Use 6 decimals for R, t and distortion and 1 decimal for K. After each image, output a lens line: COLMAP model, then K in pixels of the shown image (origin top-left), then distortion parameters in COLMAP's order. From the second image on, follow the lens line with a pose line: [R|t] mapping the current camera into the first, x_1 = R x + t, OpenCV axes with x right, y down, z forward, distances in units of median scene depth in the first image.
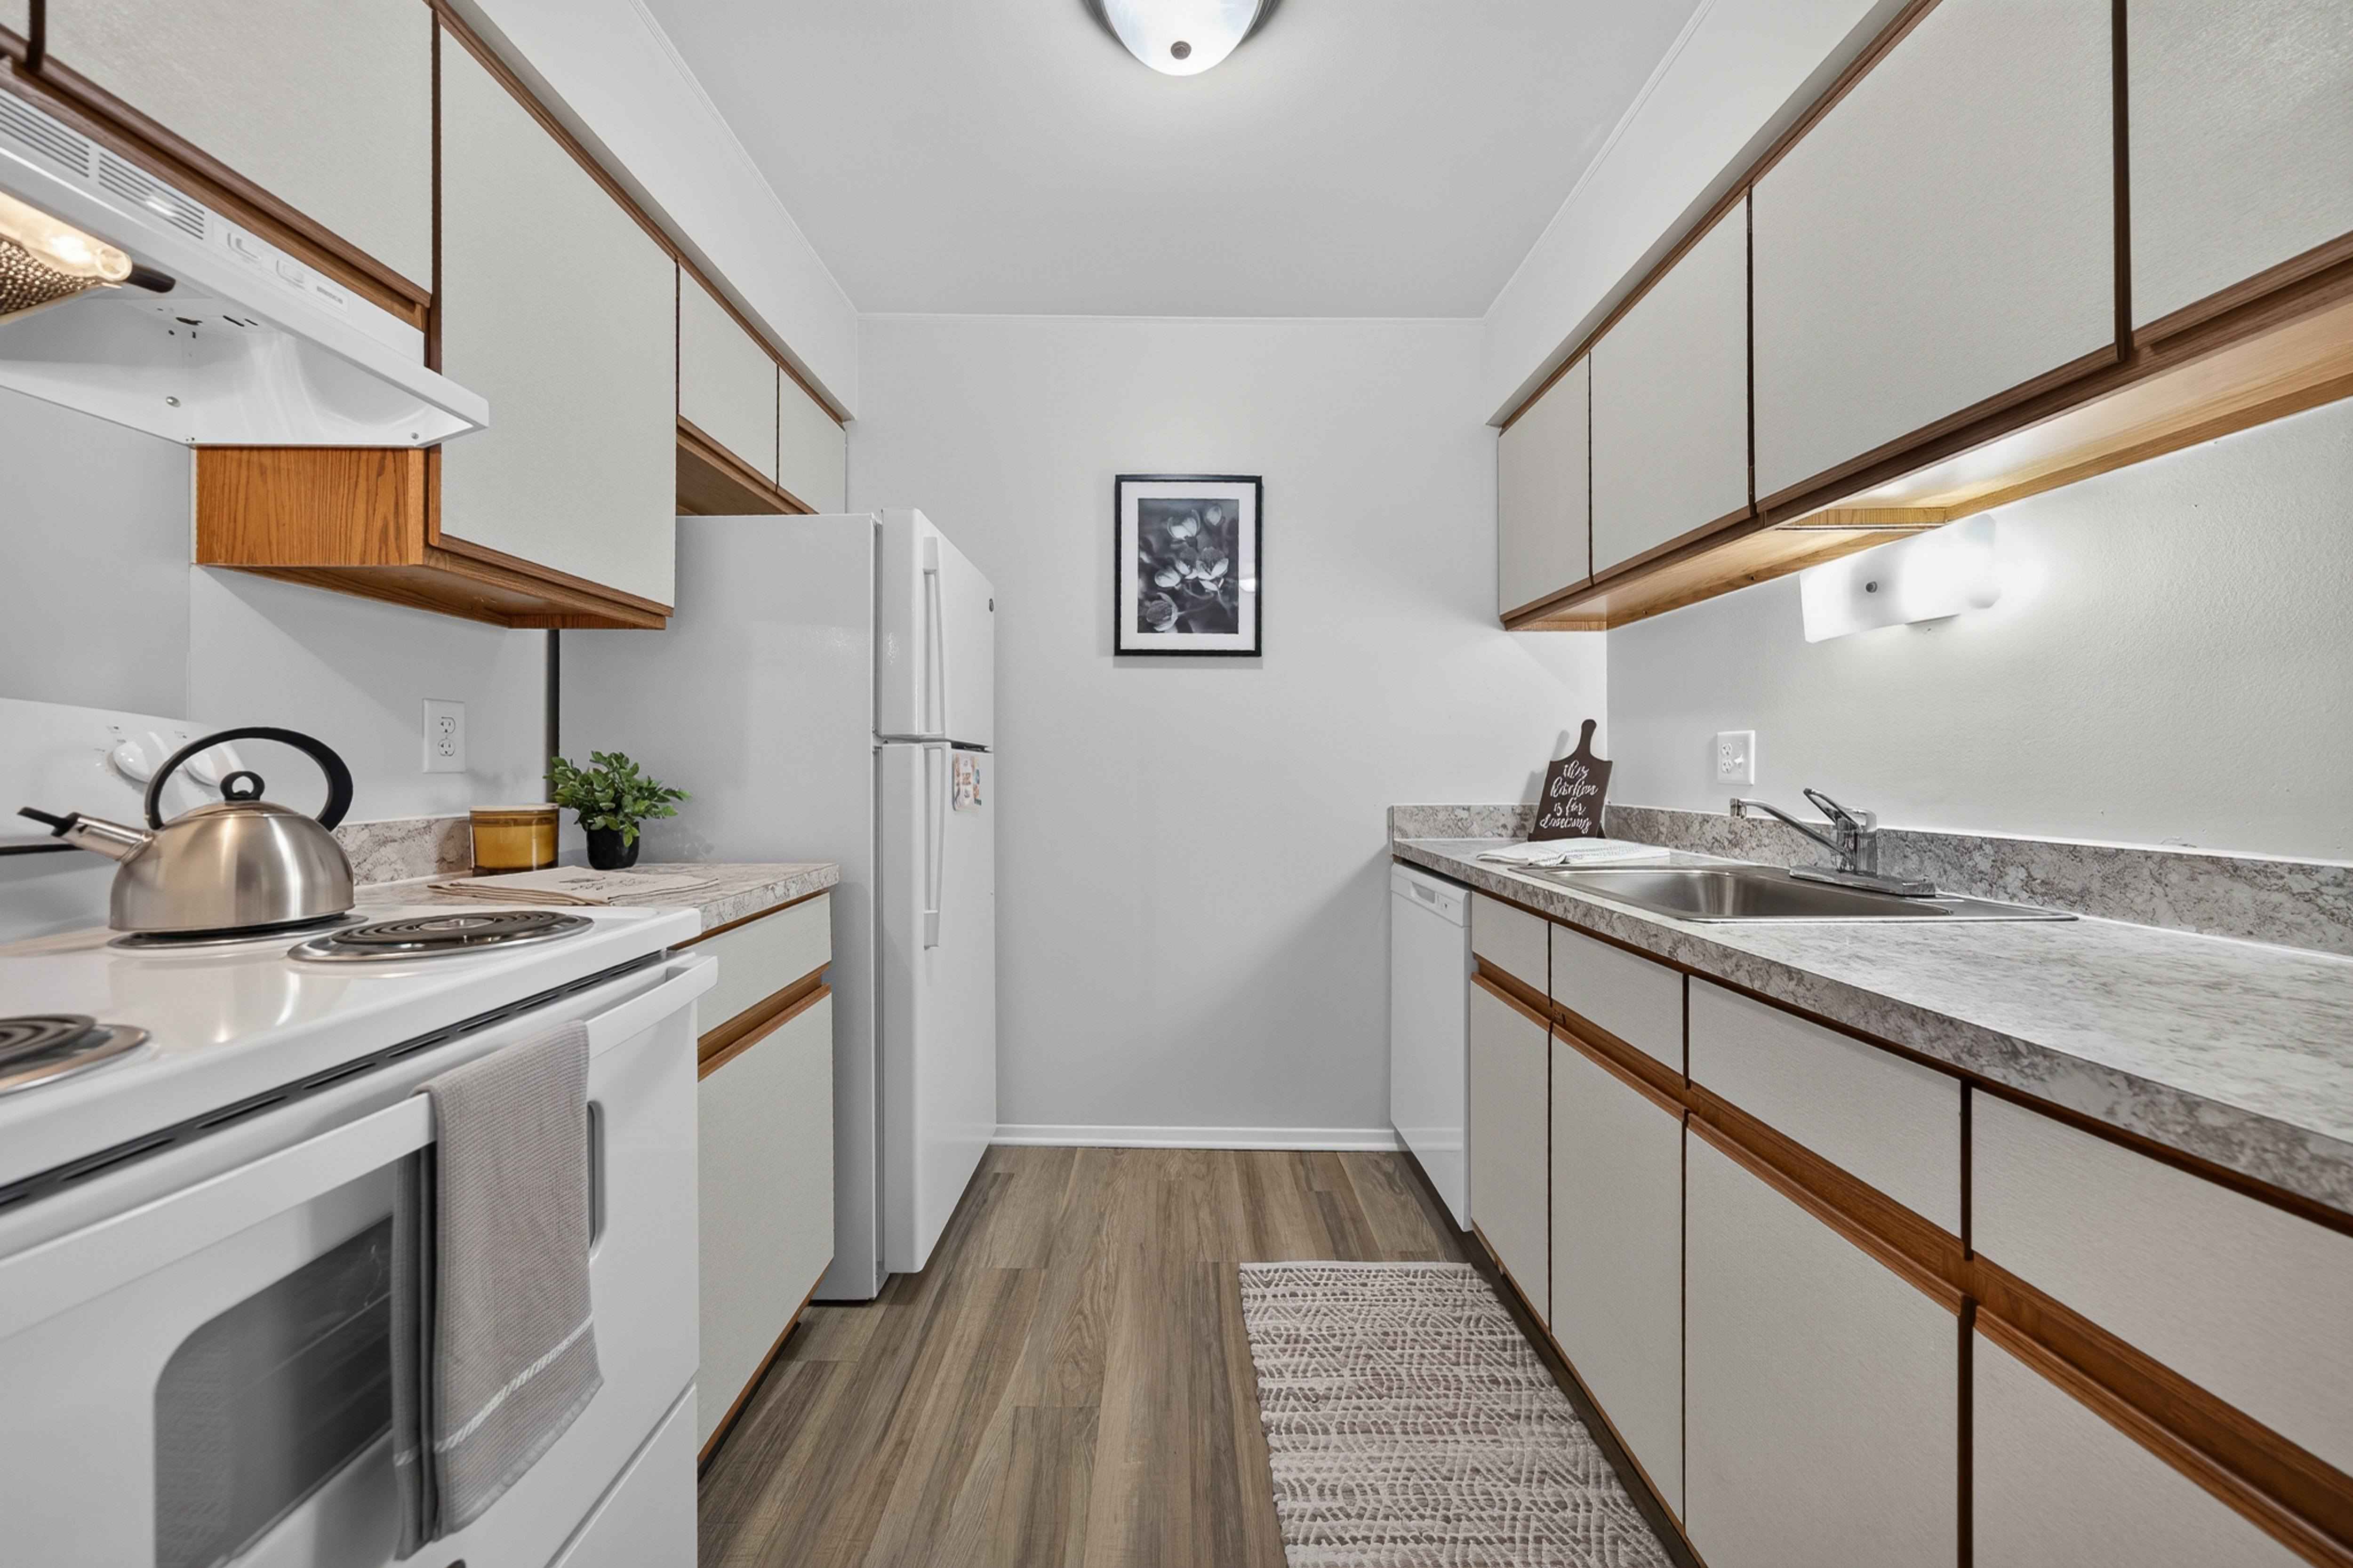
lens RADIAL K [[780.7, 0, 1176.5], [0, 780.7, 784.0], [0, 0, 1]] dist [0.000300, 0.000032]
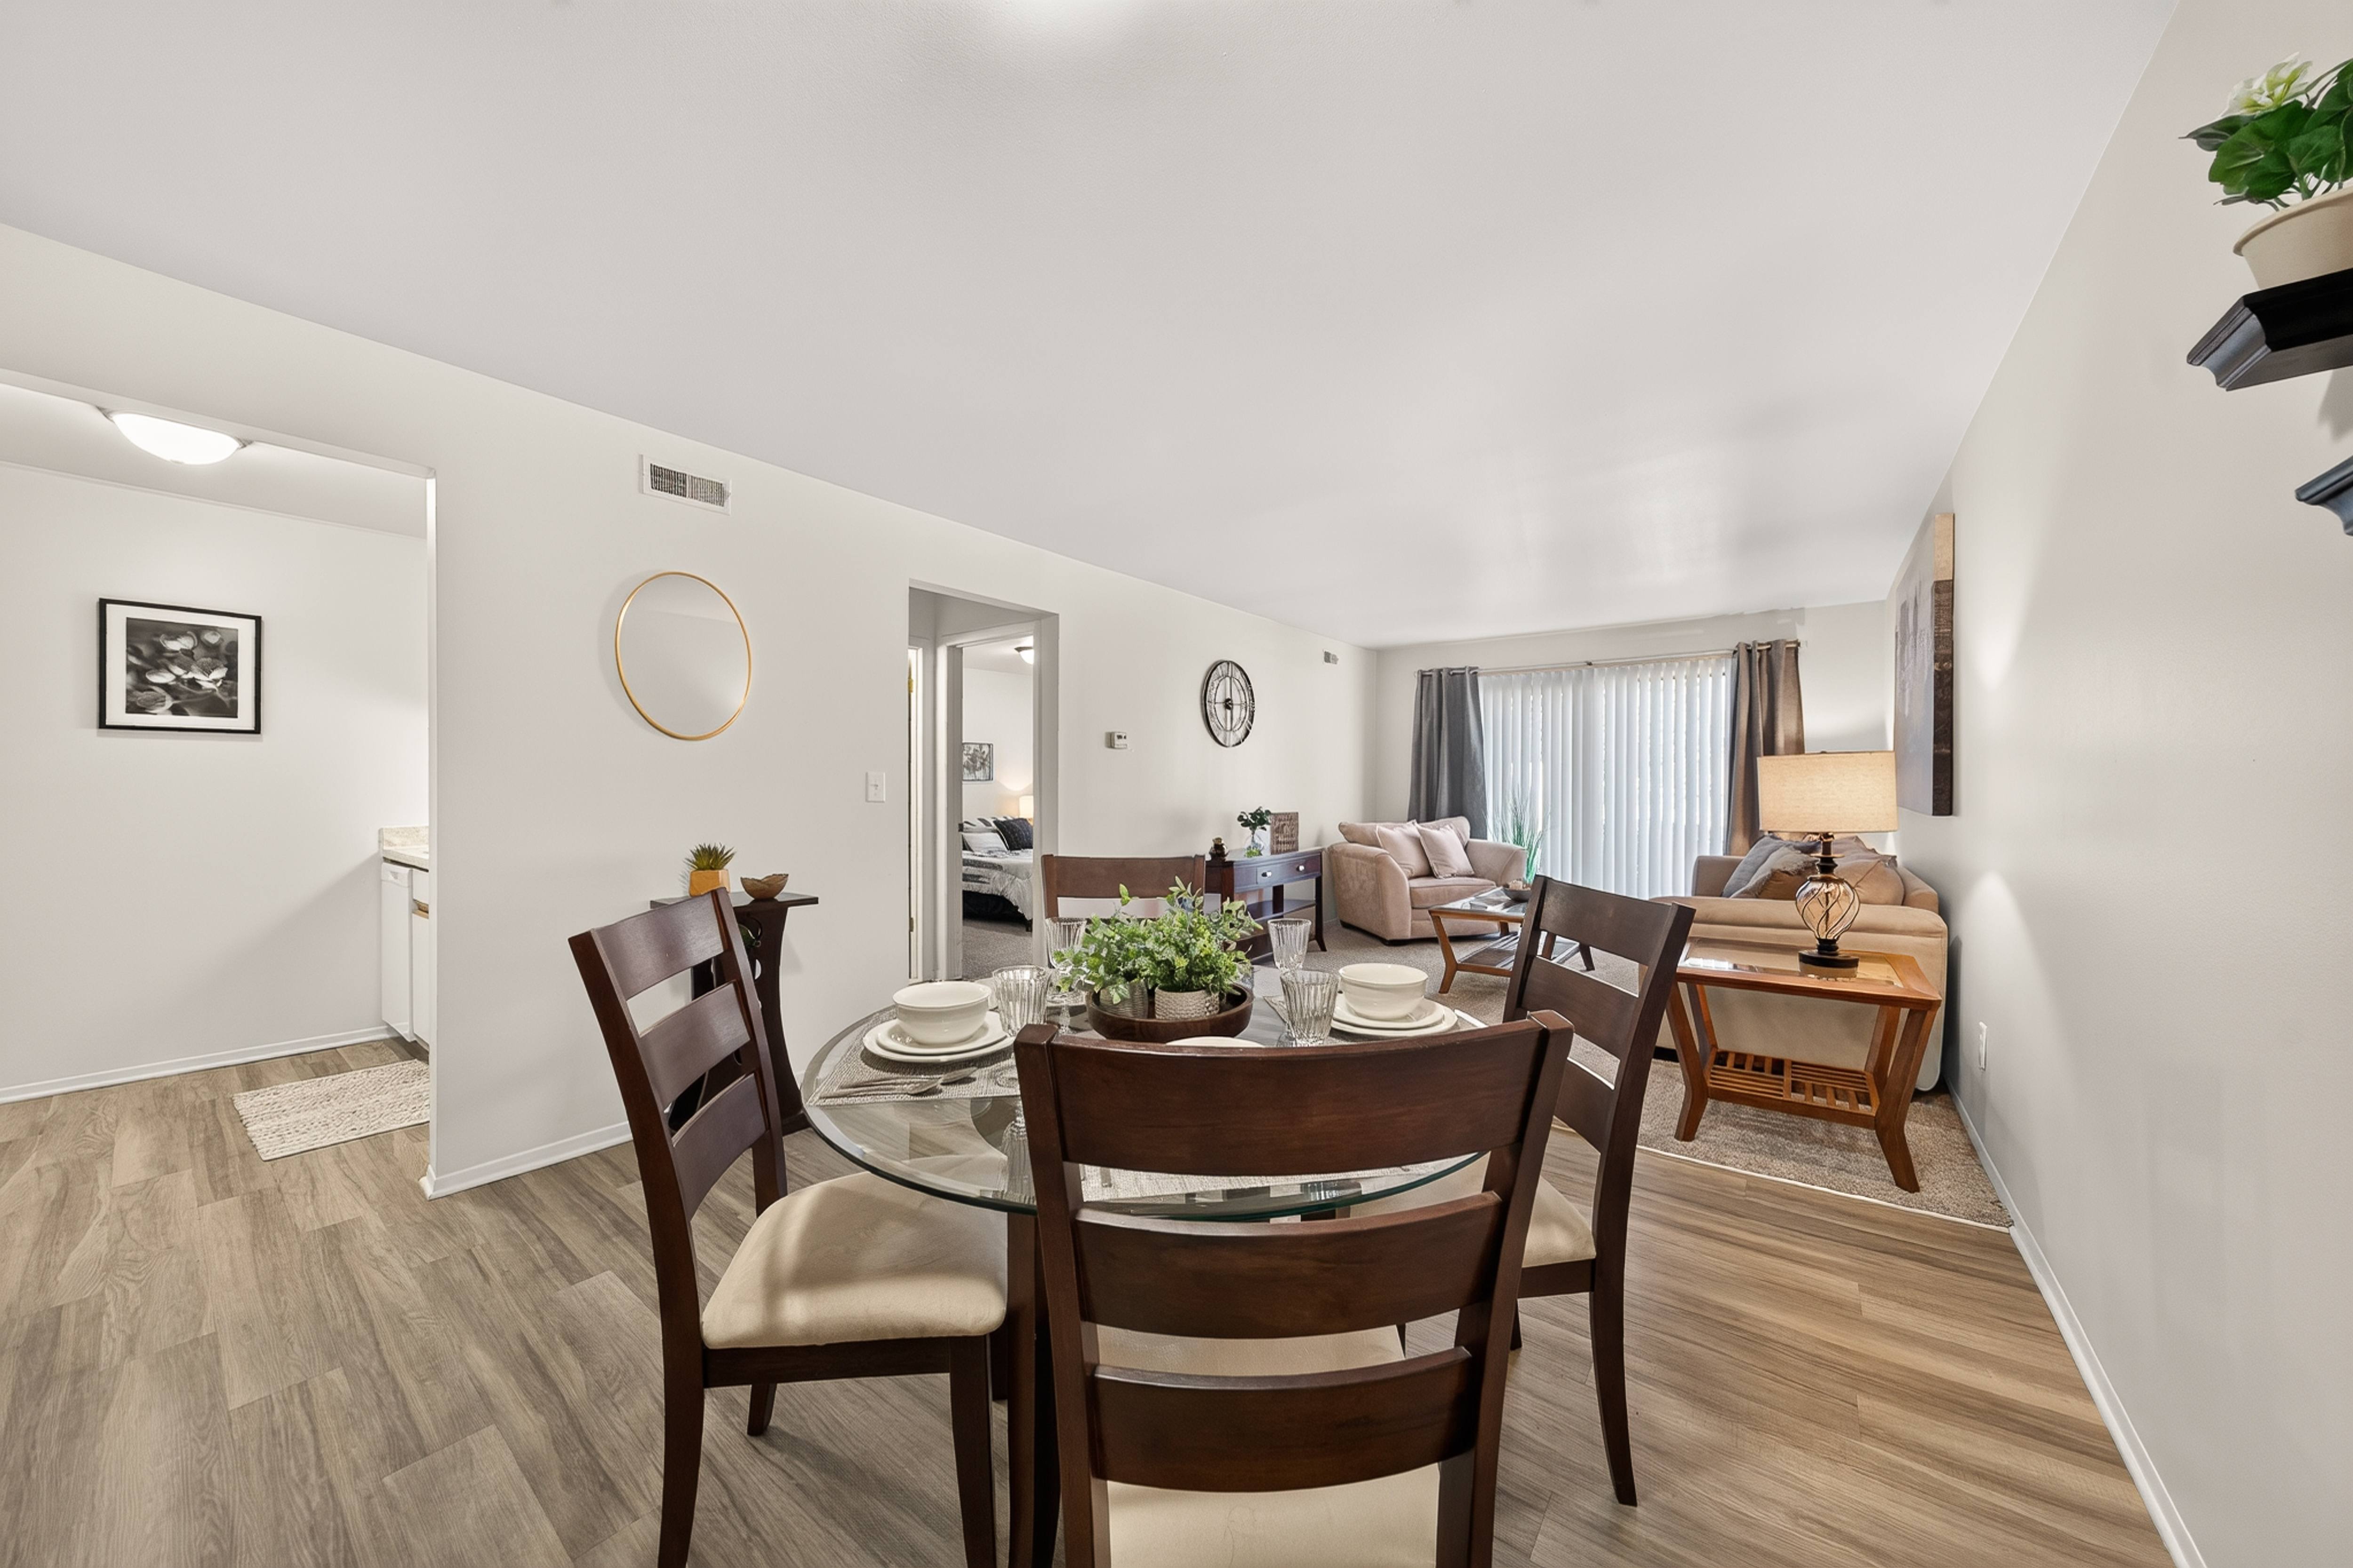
lens RADIAL K [[780.7, 0, 1176.5], [0, 780.7, 784.0], [0, 0, 1]] dist [0.000300, 0.000032]
pose [[0.597859, 0.001027, 0.801600, -0.045718], [0.018566, 0.999713, -0.015128, -0.009056], [-0.801386, 0.023927, 0.597669, -1.353491]]
